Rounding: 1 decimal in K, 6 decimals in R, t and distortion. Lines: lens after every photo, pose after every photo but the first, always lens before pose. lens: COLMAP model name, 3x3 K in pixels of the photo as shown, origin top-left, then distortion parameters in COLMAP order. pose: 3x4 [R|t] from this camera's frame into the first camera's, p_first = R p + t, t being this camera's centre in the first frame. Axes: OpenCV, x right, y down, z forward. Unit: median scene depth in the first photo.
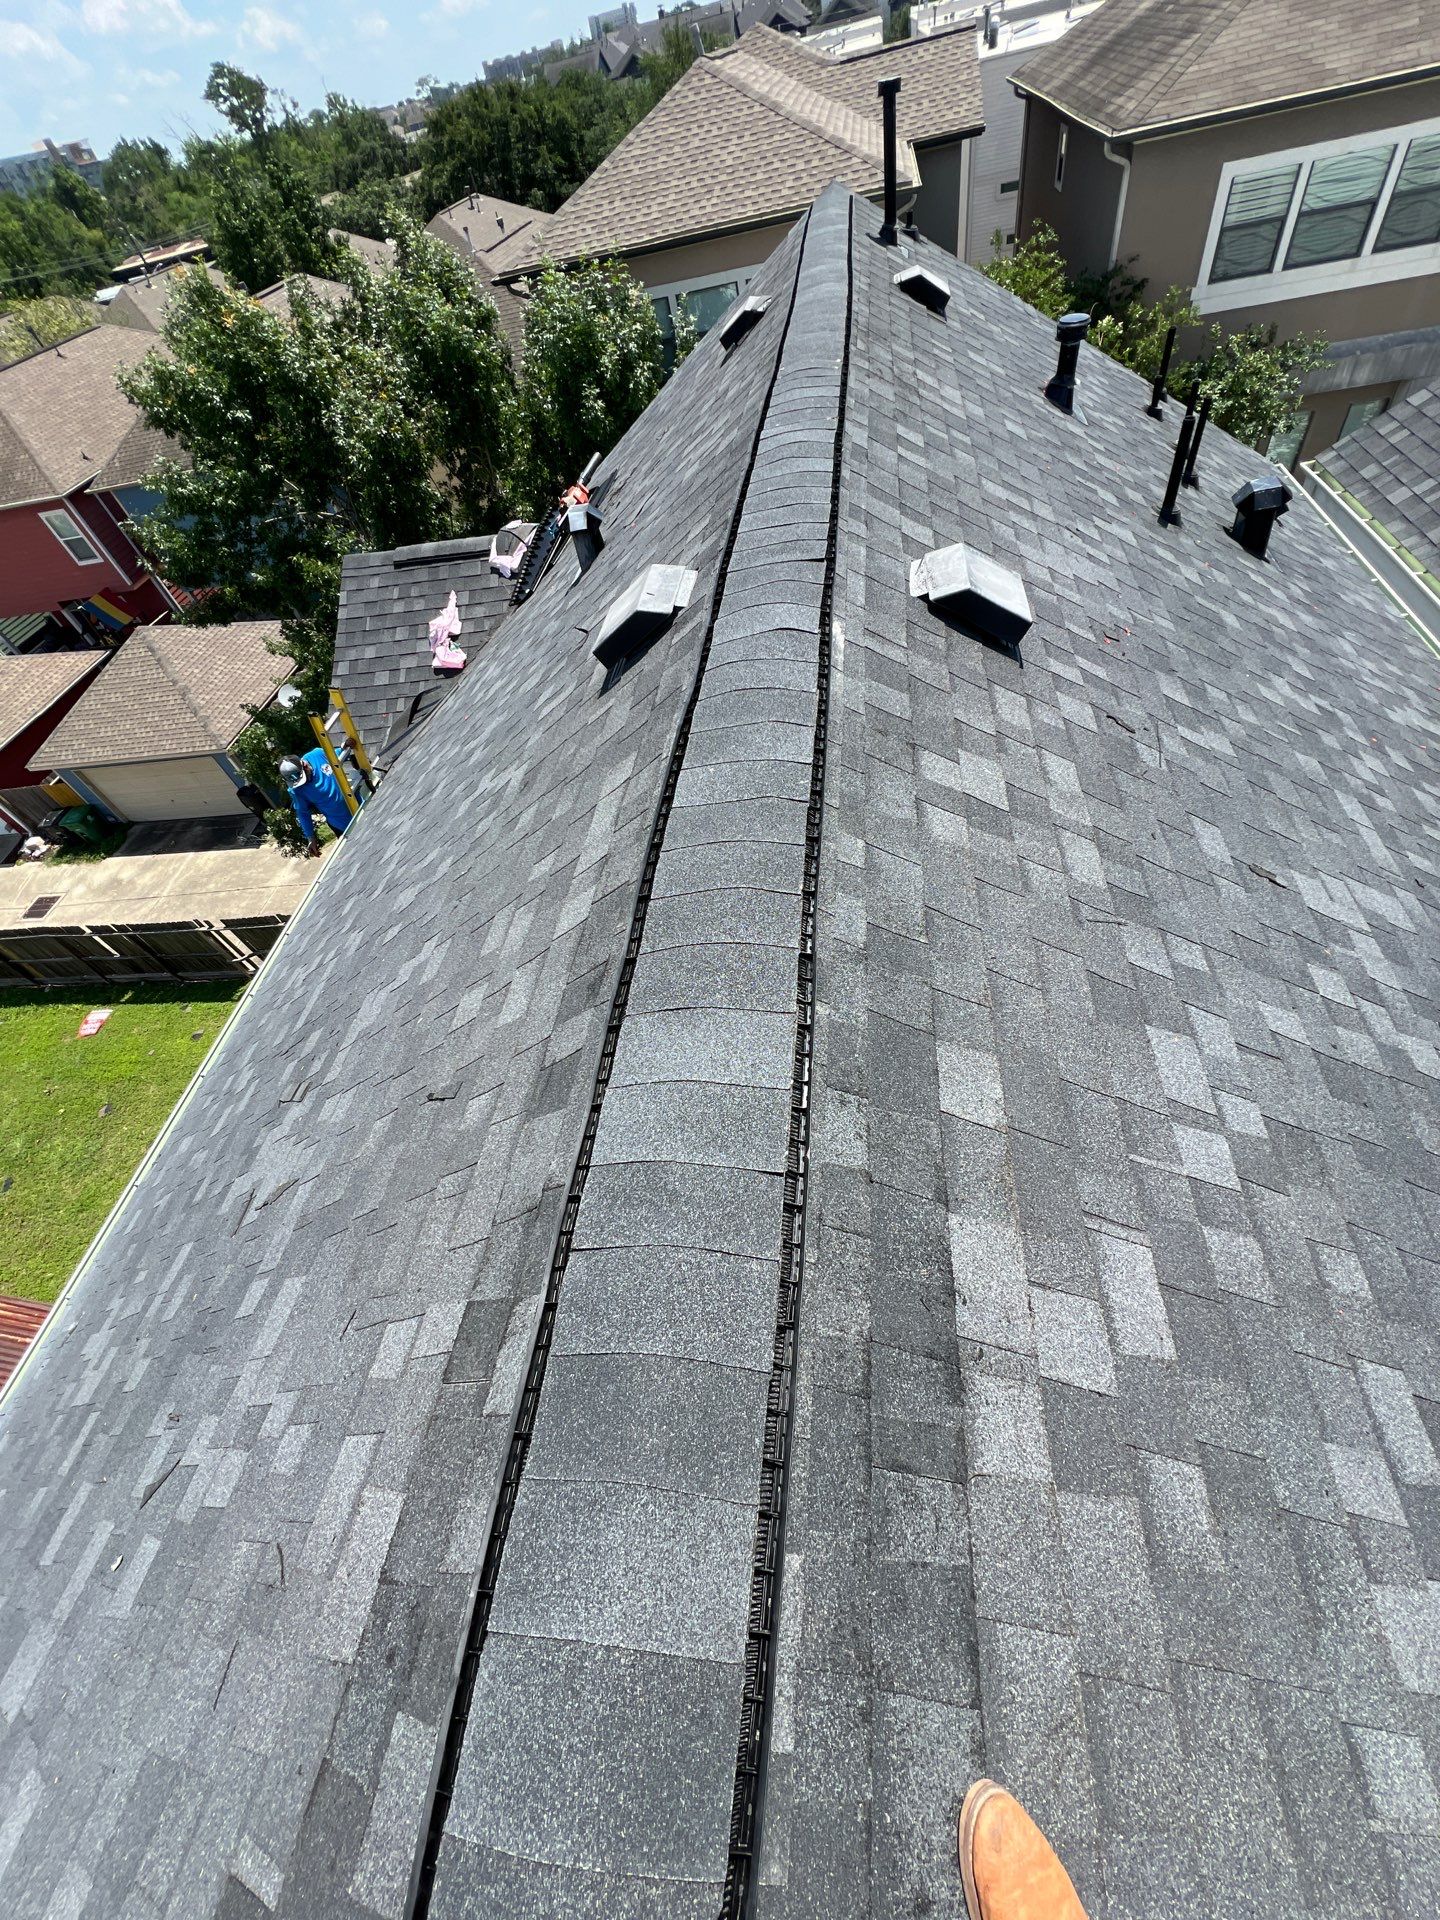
lens RADIAL K [[767.5, 0, 723.4], [0, 767.5, 952.2], [0, 0, 1]] dist [-0.000970, -0.000283]
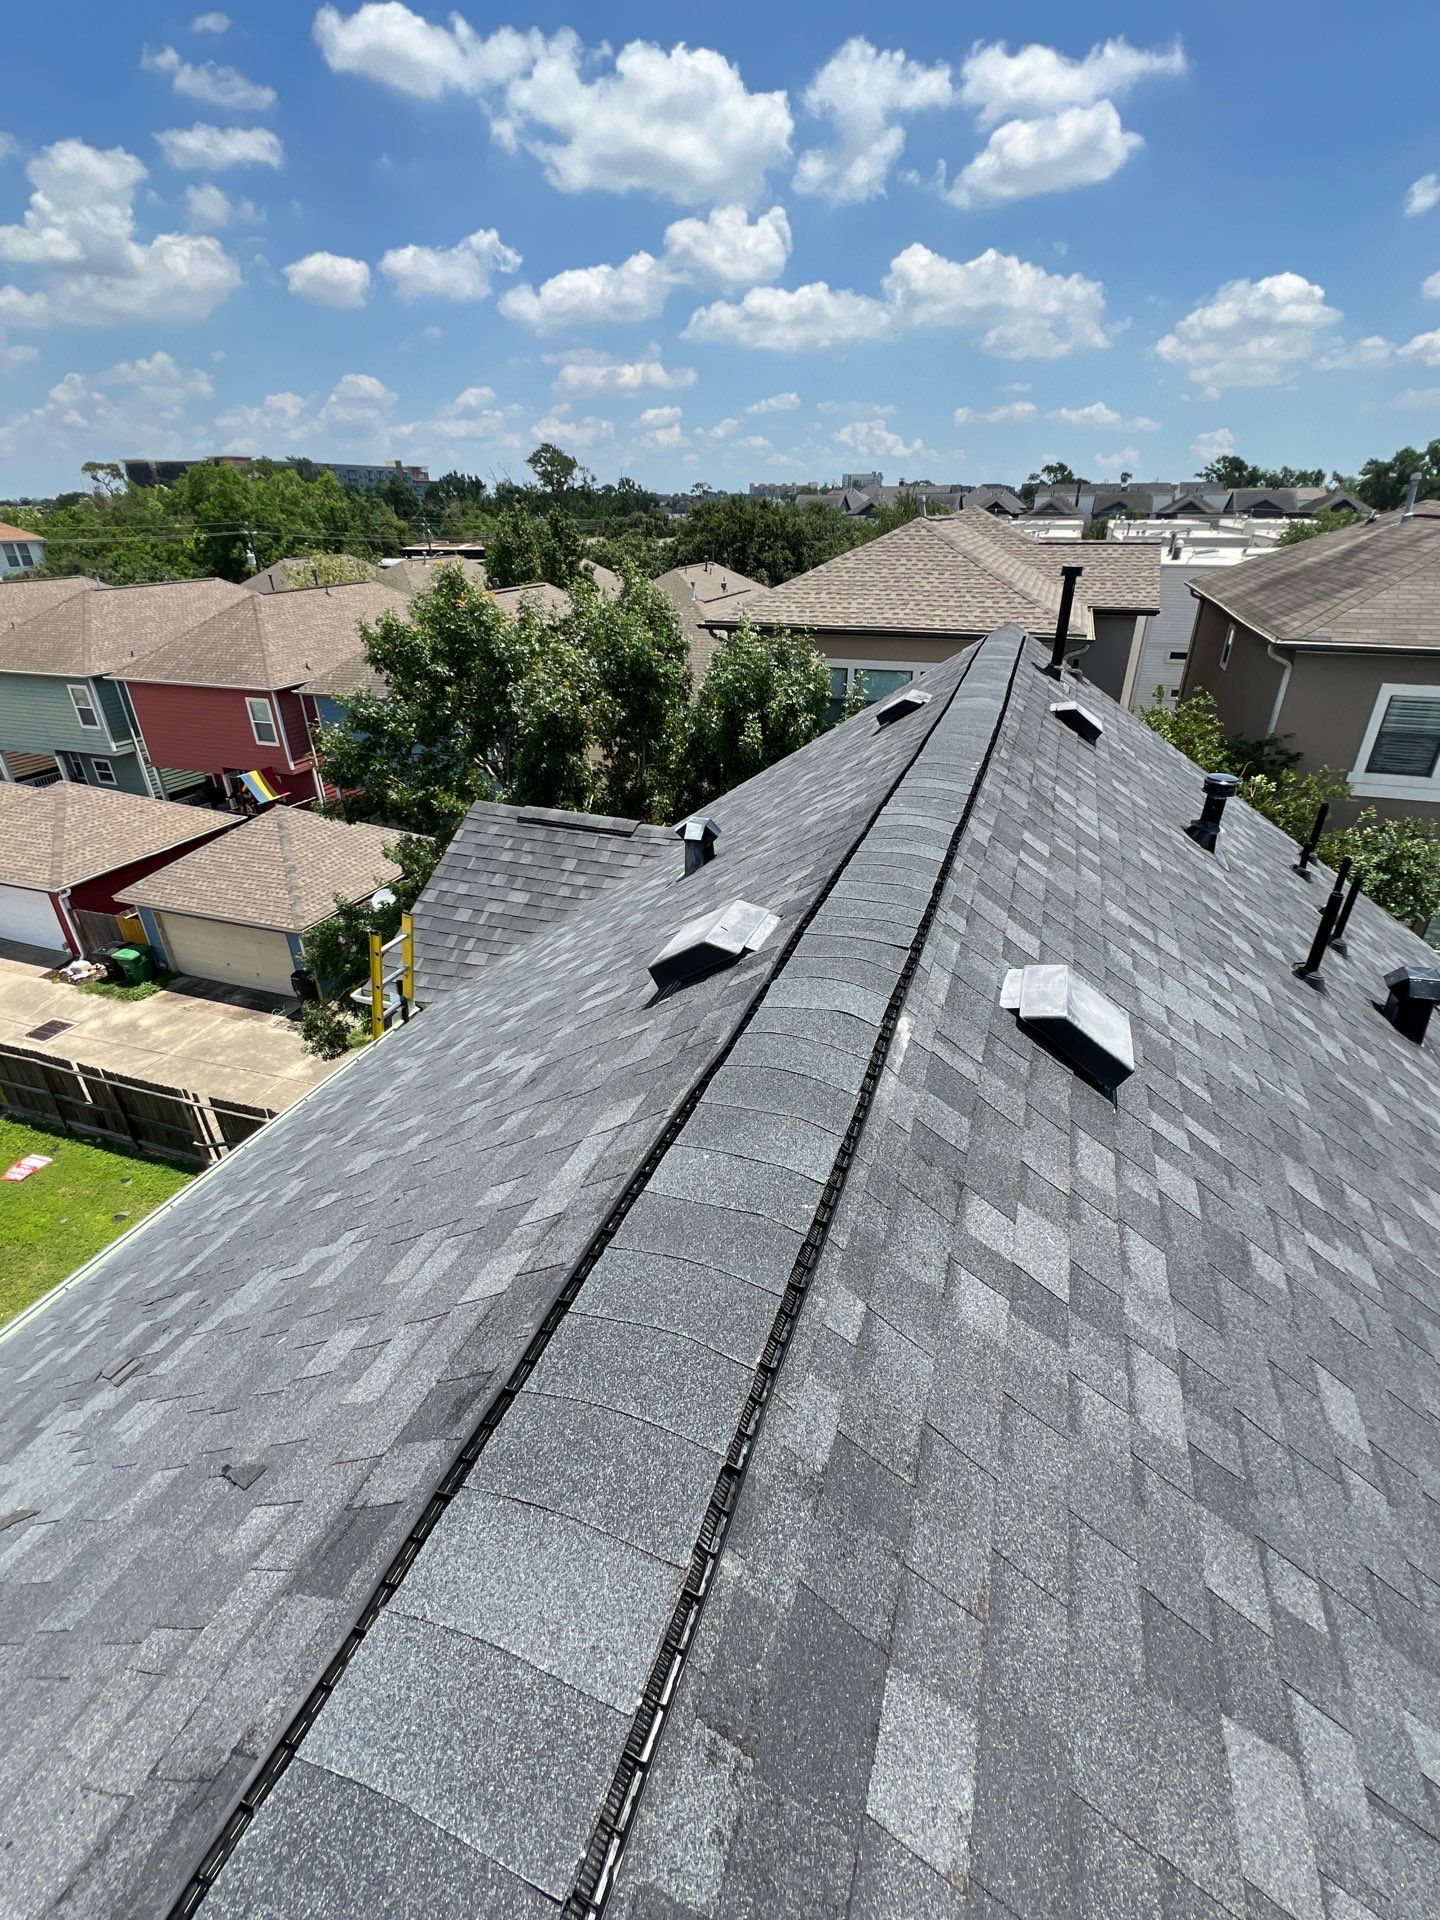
lens RADIAL K [[859.1, 0, 723.2], [0, 859.1, 955.2], [0, 0, 1]] dist [-0.005875, 0.003187]
pose [[0.959606, 0.254937, -0.119013, 0.042519], [-0.280766, 0.894930, -0.346800, -0.086405], [0.018096, 0.366206, 0.930358, 0.045825]]
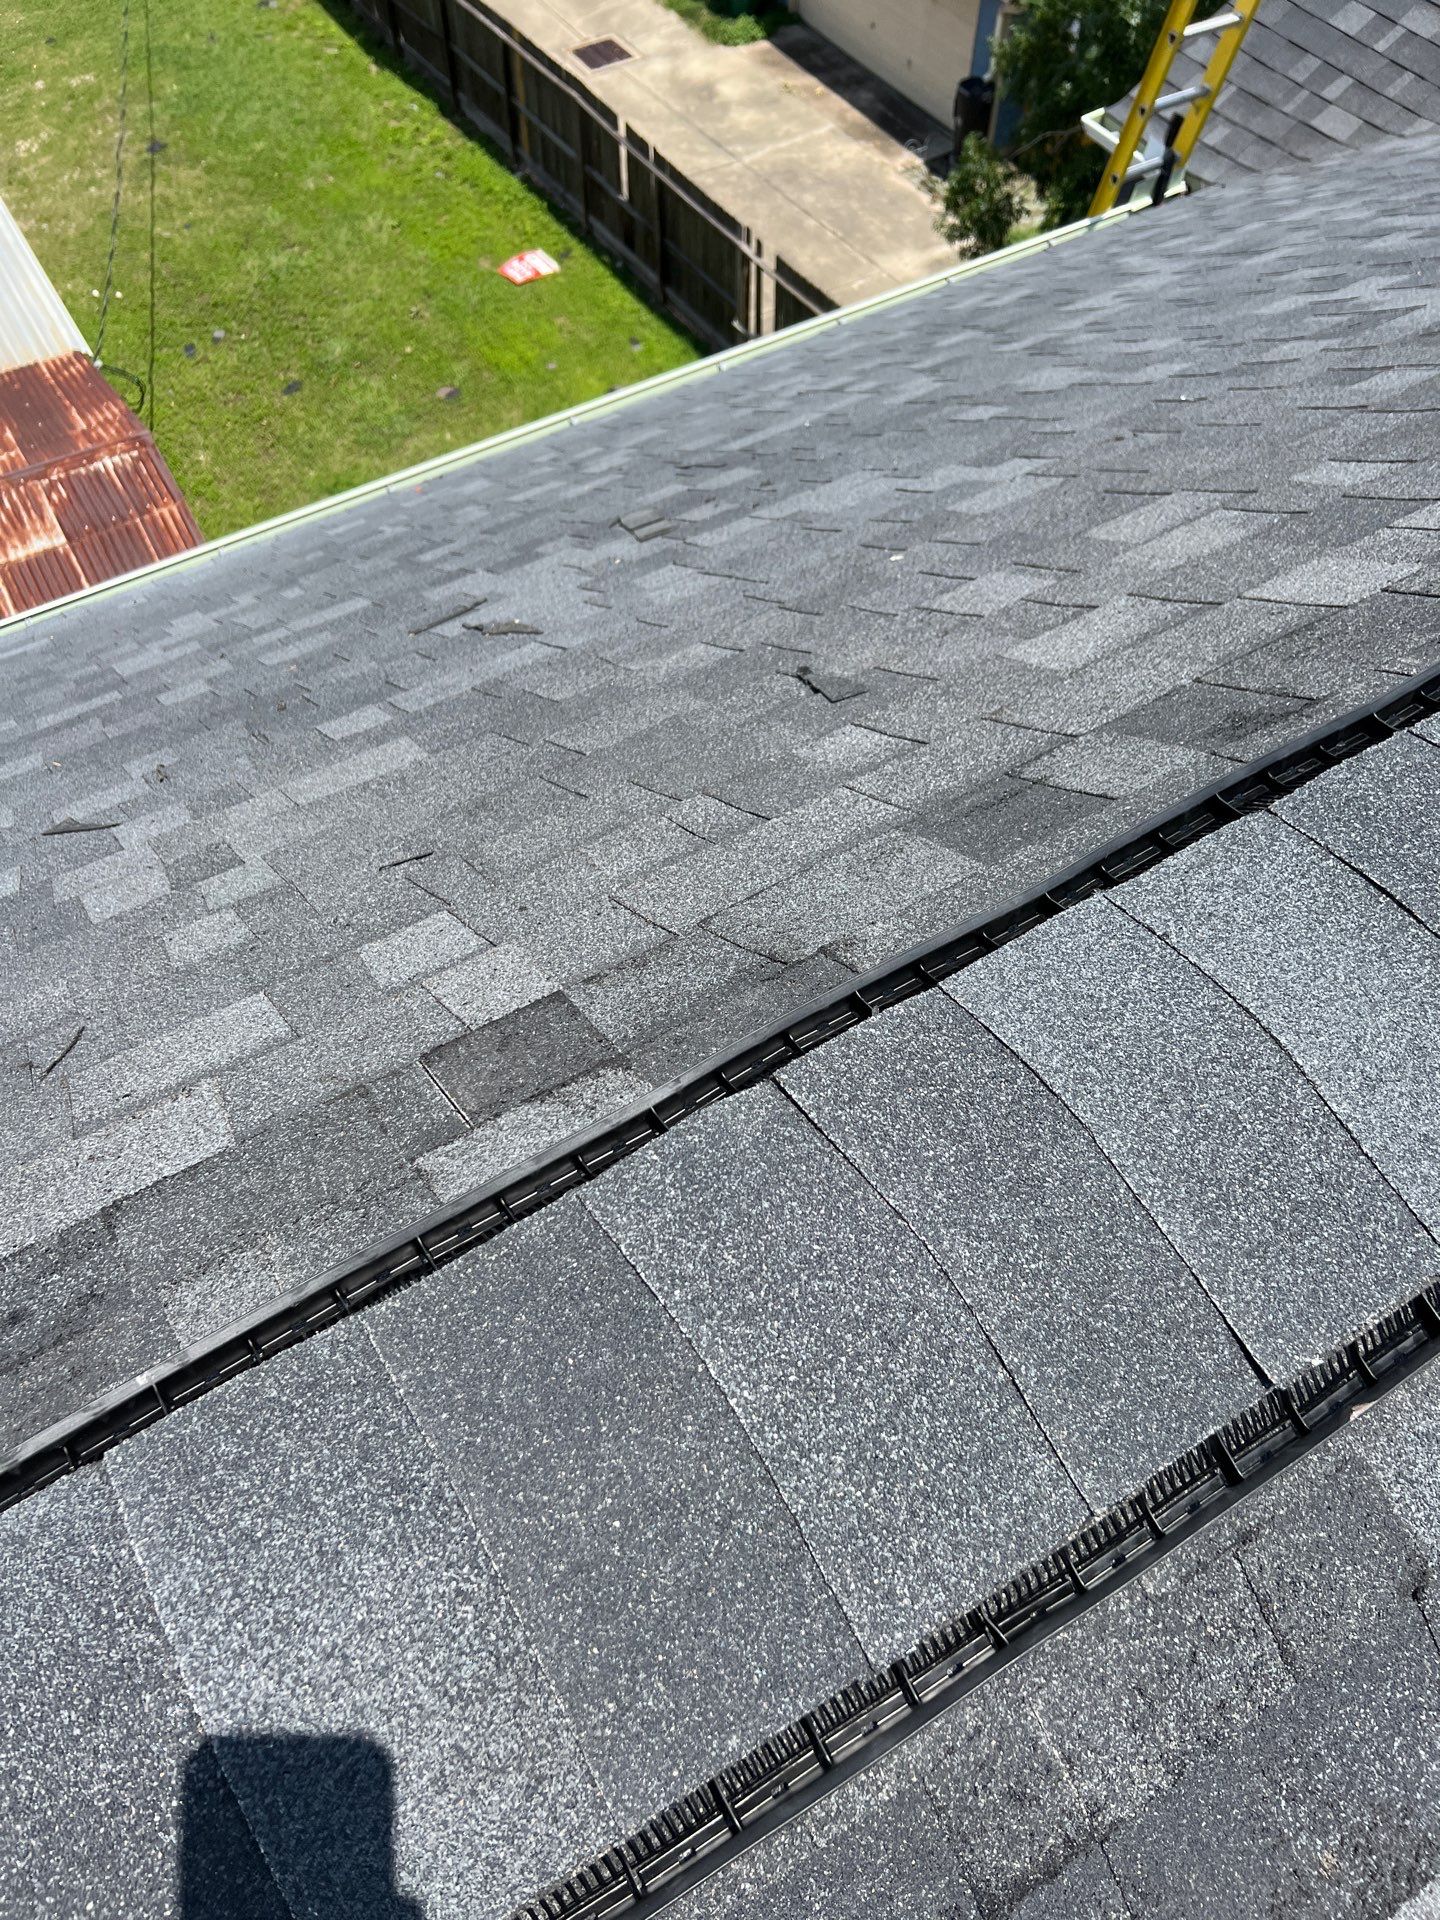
lens RADIAL K [[1458.9, 0, 729.5], [0, 1458.9, 969.9], [0, 0, 1]] dist [0.045125, -0.066247]
pose [[0.612182, 0.741946, -0.273403, -0.017308], [-0.677788, 0.670459, 0.301807, 0.056074], [0.407230, 0.000548, 0.913325, 0.119115]]
